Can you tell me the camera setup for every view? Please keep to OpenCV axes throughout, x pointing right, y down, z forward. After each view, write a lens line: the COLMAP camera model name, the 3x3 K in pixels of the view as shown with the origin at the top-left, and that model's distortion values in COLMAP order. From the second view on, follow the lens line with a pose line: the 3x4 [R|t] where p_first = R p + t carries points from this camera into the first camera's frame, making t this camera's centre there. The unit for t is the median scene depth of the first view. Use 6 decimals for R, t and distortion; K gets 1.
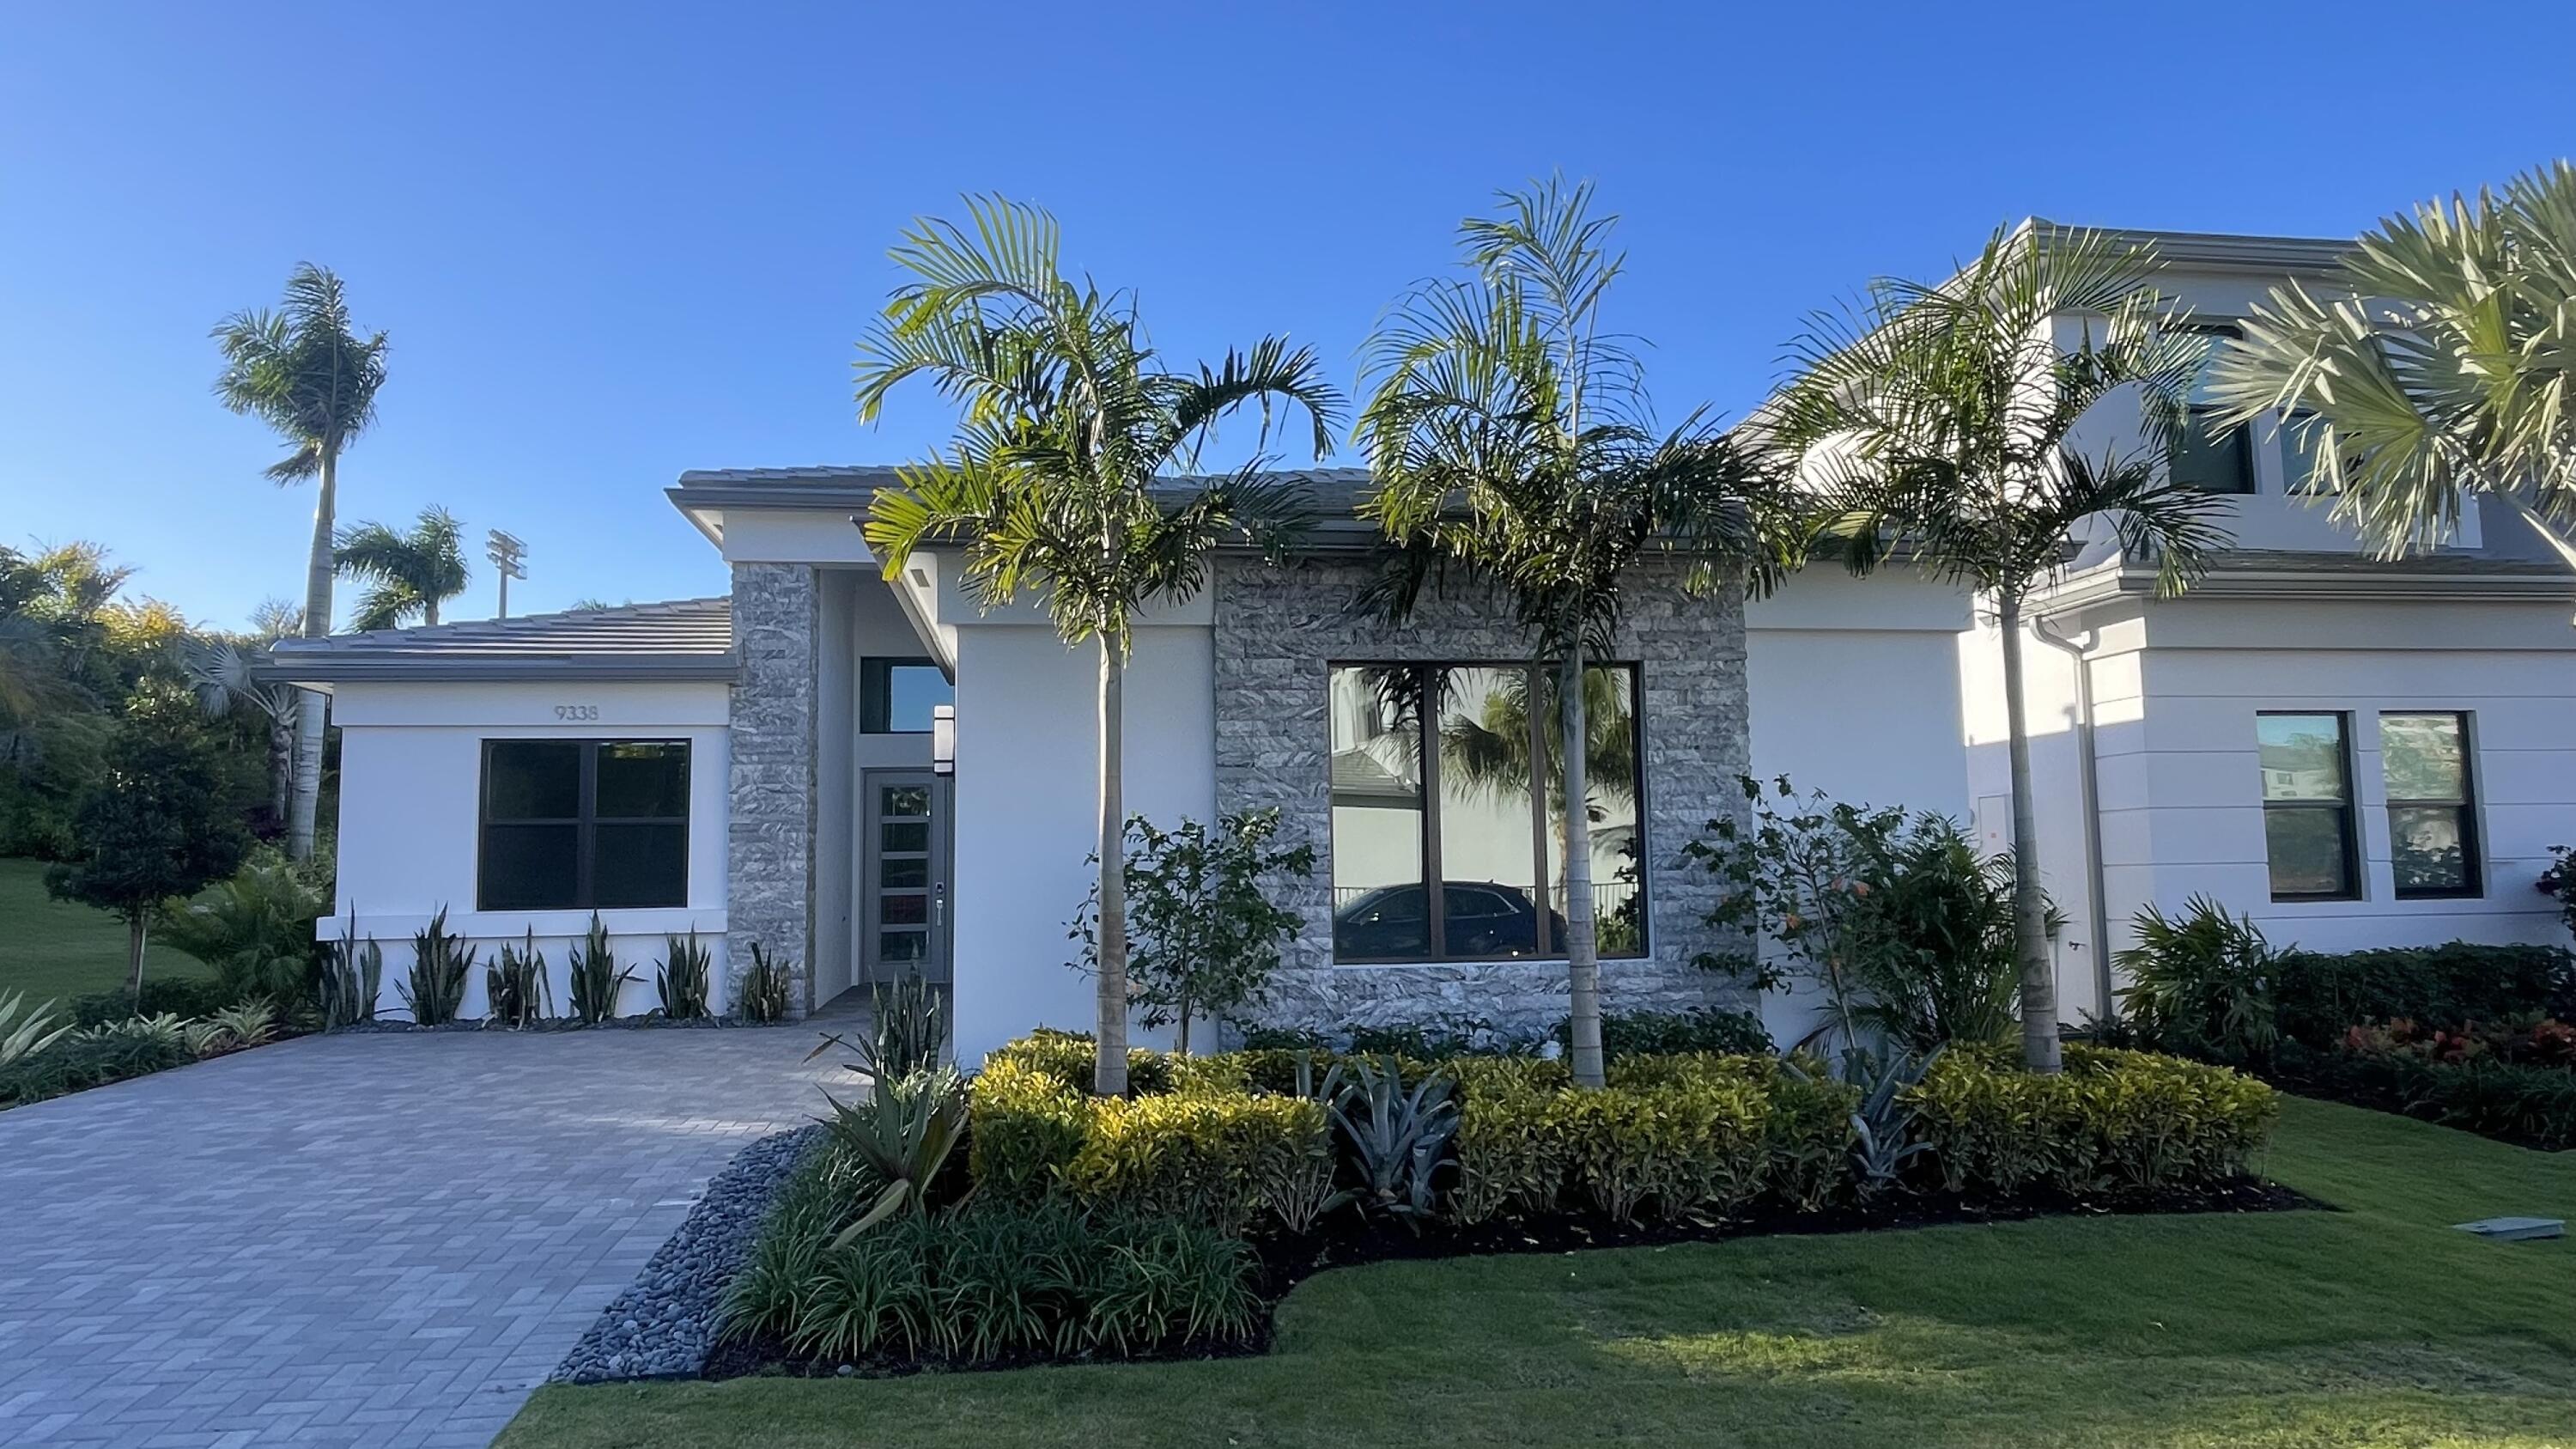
lens RADIAL K [[1480.4, 0, 1288.0], [0, 1480.4, 724.5], [0, 0, 1]] dist [-0.001840, -0.000278]
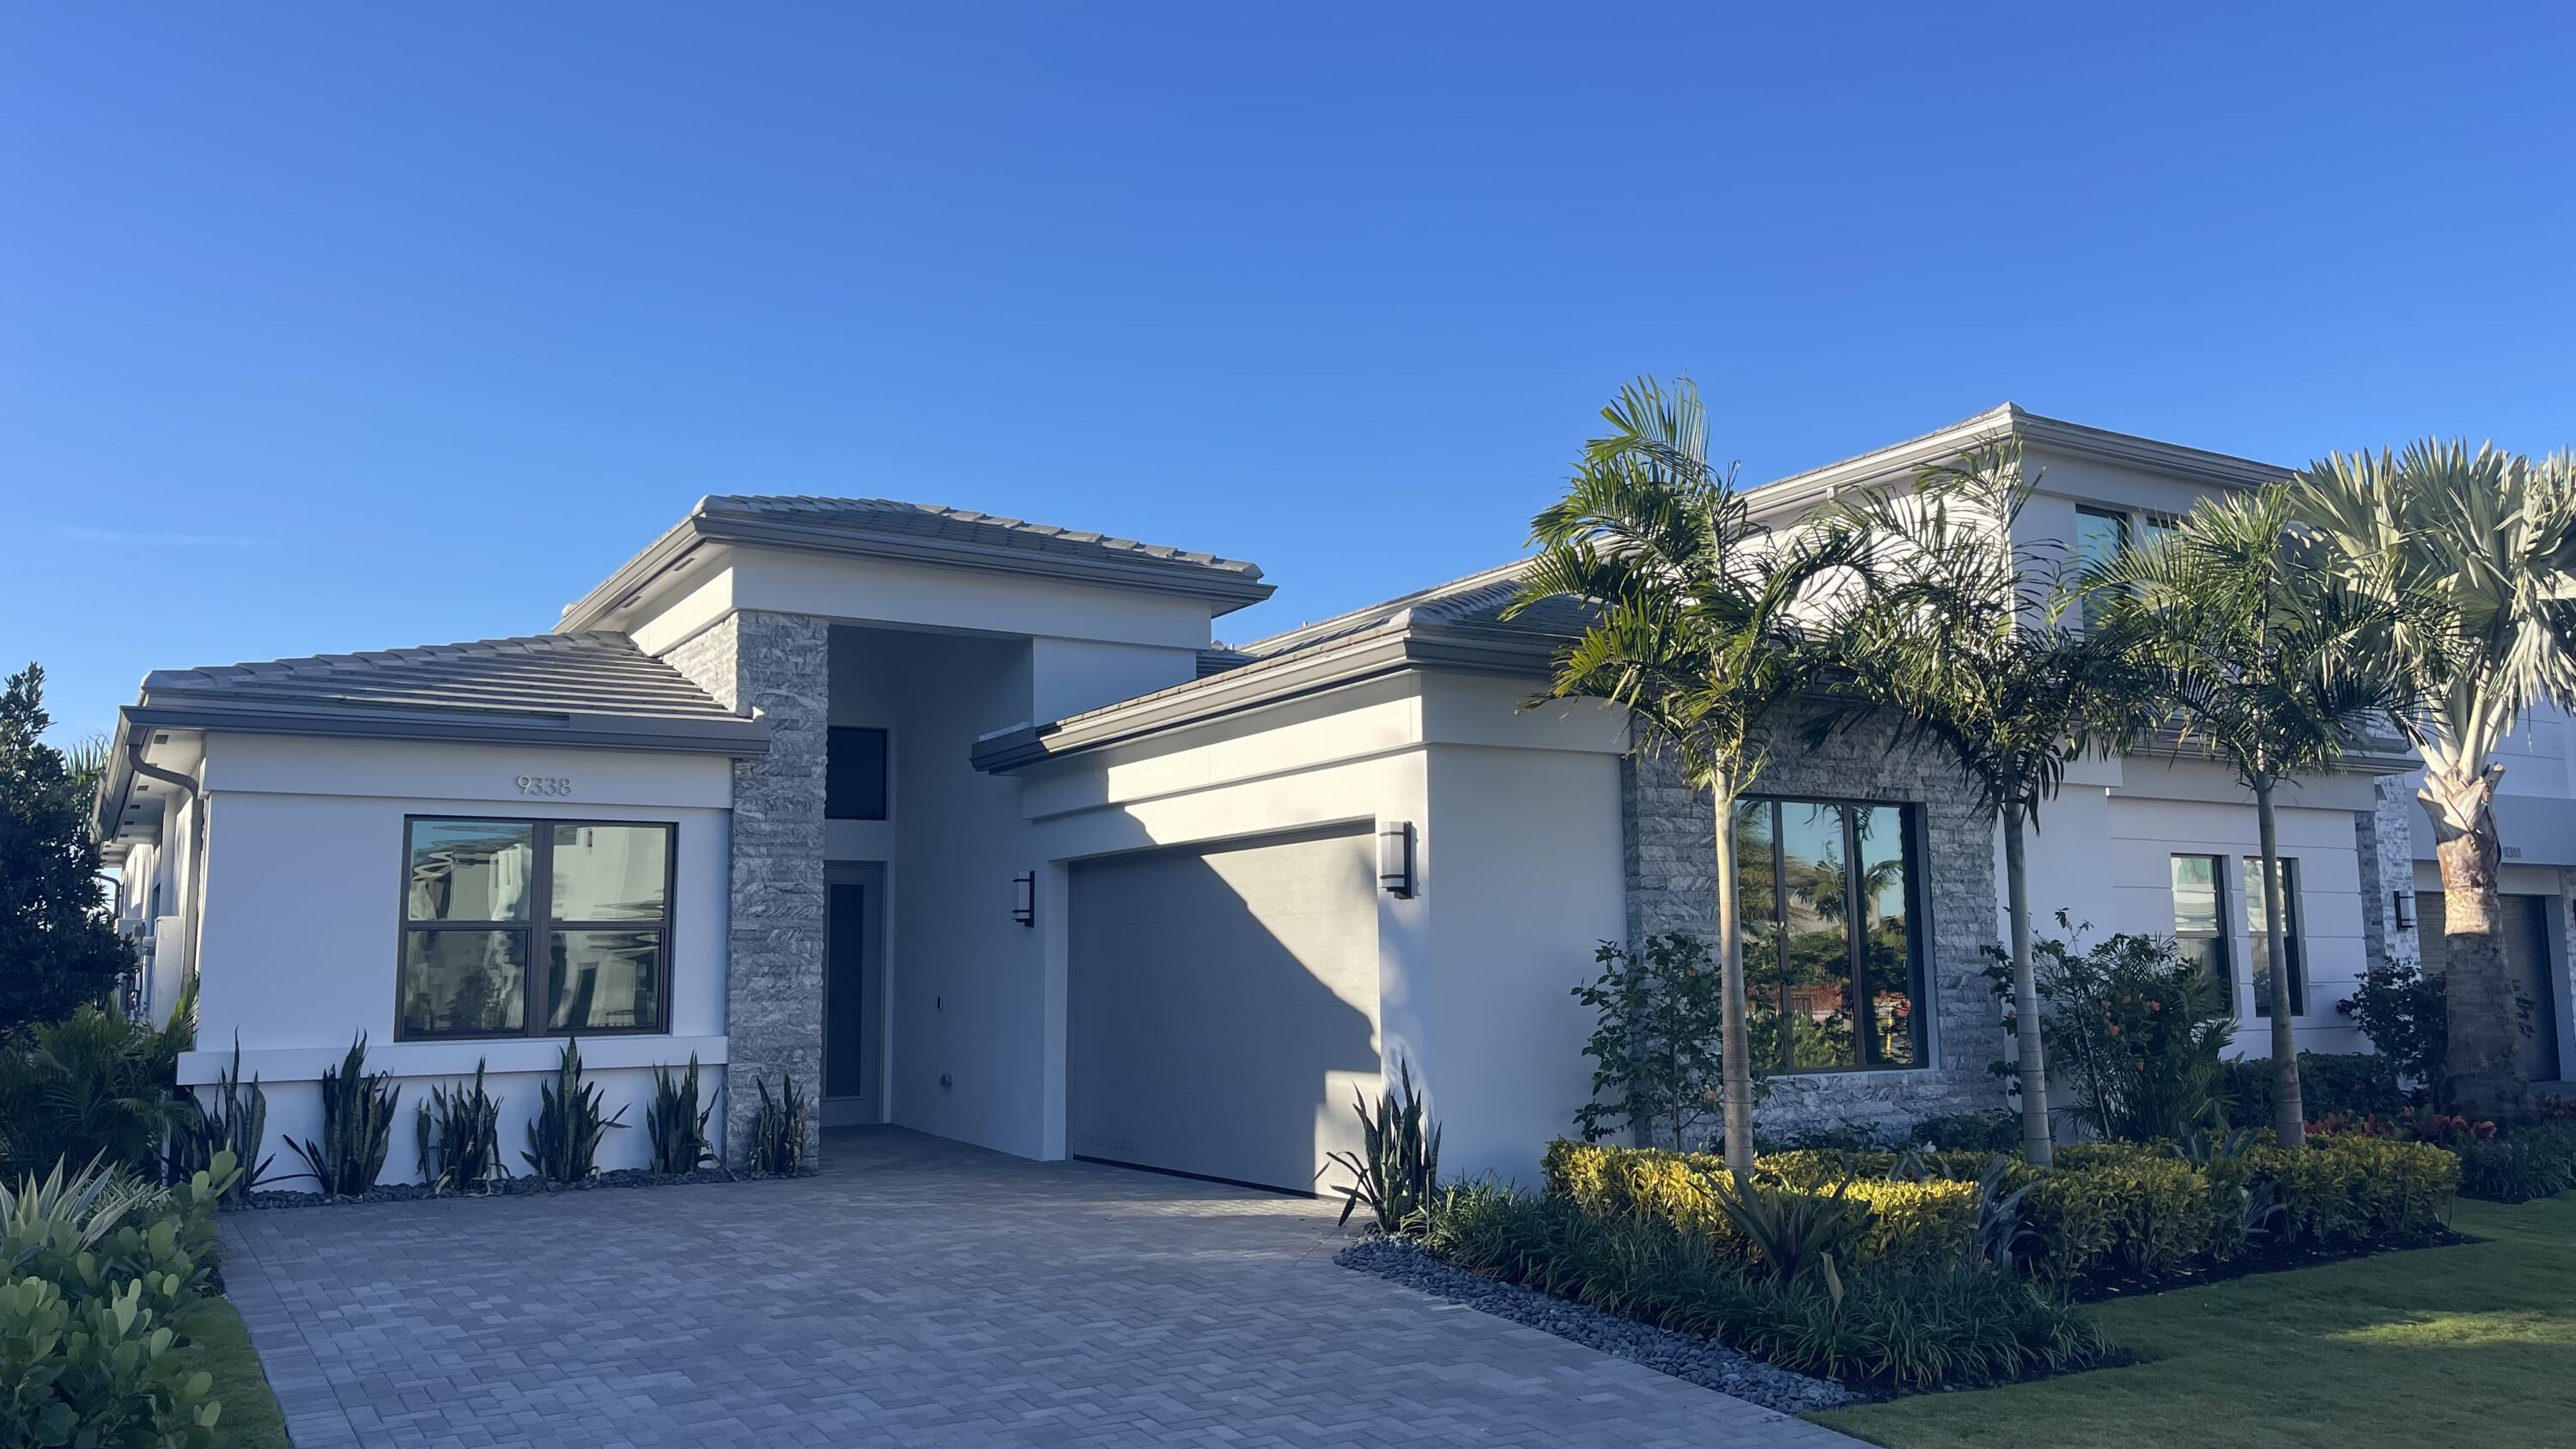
lens RADIAL K [[1940.5, 0, 1288.0], [0, 1940.5, 724.5], [0, 0, 1]] dist [0.030922, 0.002317]
pose [[0.912295, 0.057528, 0.405473, -0.554879], [-0.042053, 0.998010, -0.046981, -0.008607], [-0.407369, 0.025809, 0.912899, -0.109252]]
